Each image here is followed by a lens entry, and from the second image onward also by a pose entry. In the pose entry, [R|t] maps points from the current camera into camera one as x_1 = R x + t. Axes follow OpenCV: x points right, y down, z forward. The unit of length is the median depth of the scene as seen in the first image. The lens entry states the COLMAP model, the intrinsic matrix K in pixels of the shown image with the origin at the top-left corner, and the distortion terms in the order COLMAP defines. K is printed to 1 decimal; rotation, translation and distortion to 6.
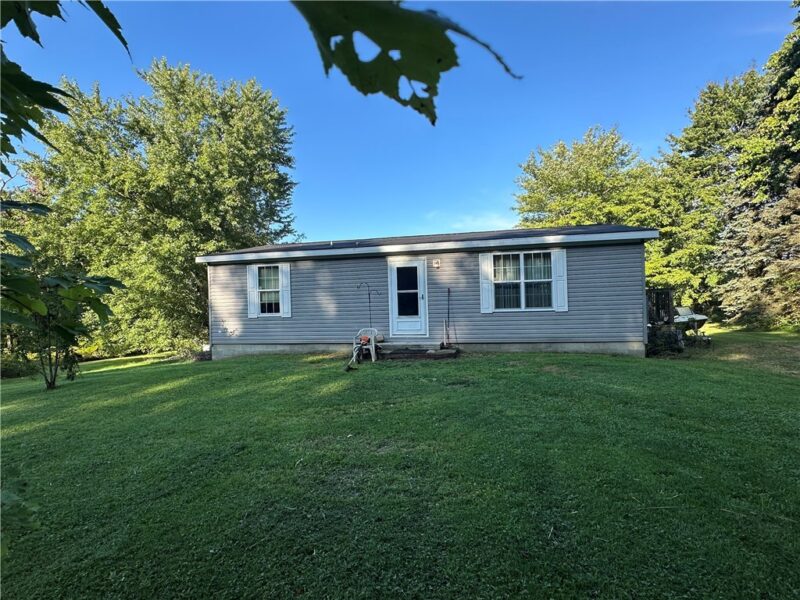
lens RADIAL K [[419.4, 0, 400.0], [0, 419.4, 300.0], [0, 0, 1]] dist [0.000897, 0.000217]
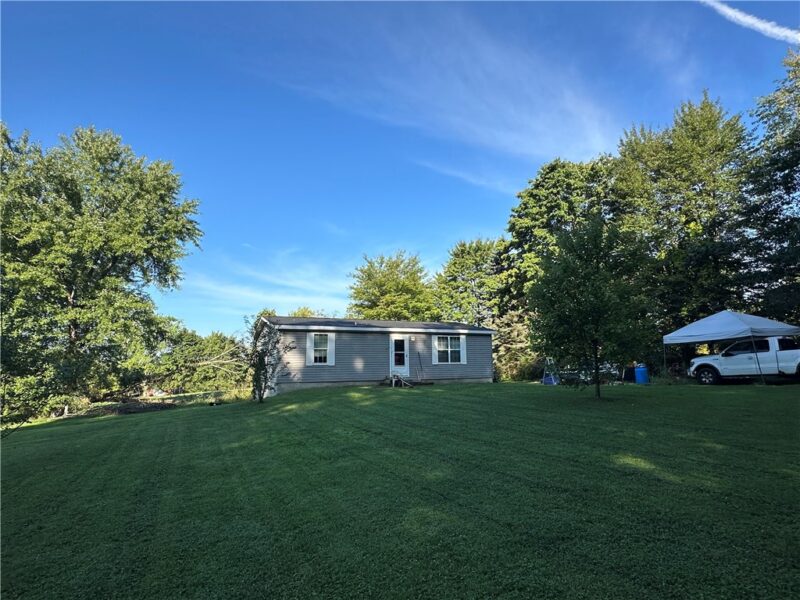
lens RADIAL K [[451.3, 0, 400.0], [0, 451.3, 300.0], [0, 0, 1]] dist [0.003879, 0.000825]
pose [[0.798437, 0.106585, 0.592569, -1.230737], [-0.011921, 0.986812, -0.161434, 0.075475], [-0.601960, 0.121831, 0.789178, -0.656594]]
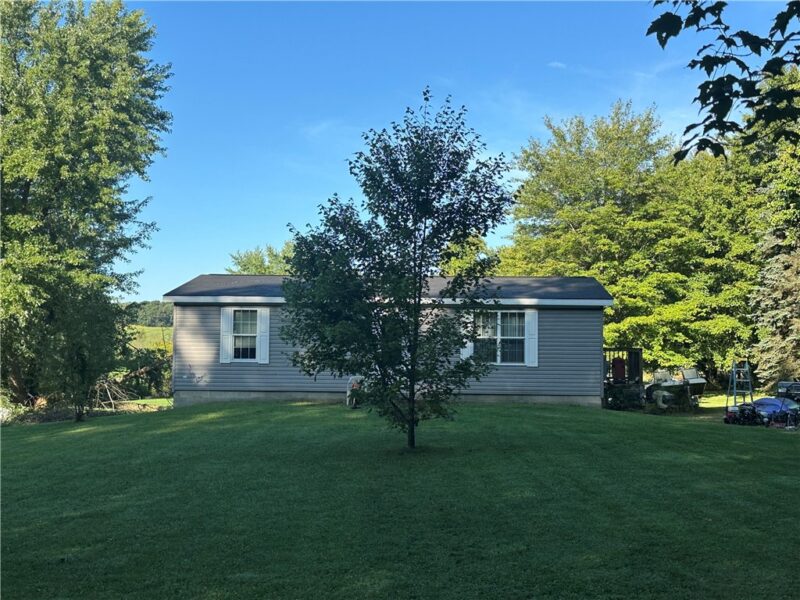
lens RADIAL K [[1035.0, 0, 400.0], [0, 1035.0, 300.0], [0, 0, 1]] dist [0.225563, -0.557434]
pose [[0.986966, 0.044026, 0.154789, -0.363474], [-0.038363, 0.998487, -0.039385, -0.024777], [-0.156289, 0.032934, 0.987162, -1.539479]]
